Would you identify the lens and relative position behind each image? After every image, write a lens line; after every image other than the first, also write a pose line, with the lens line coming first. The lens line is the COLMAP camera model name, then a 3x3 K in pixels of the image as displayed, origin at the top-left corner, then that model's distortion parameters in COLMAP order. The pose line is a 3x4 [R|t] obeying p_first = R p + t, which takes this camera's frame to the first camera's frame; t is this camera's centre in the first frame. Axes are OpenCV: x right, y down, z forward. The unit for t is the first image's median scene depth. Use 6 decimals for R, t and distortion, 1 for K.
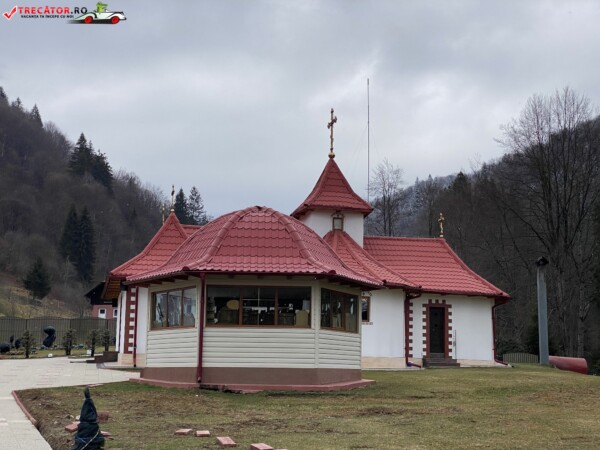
lens RADIAL K [[899.6, 0, 310.2], [0, 899.6, 222.0], [0, 0, 1]] dist [0.122422, 0.000000]
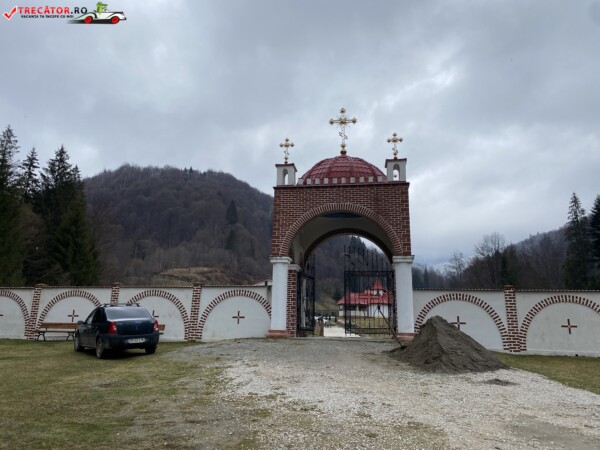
lens RADIAL K [[457.4, 0, 296.3], [0, 457.4, 227.0], [0, 0, 1]] dist [0.025958, -0.029759]
pose [[0.923026, -0.080005, -0.376327, 0.120484], [0.052138, 0.995128, -0.083679, -0.033970], [0.381188, 0.057617, 0.922700, -0.330414]]
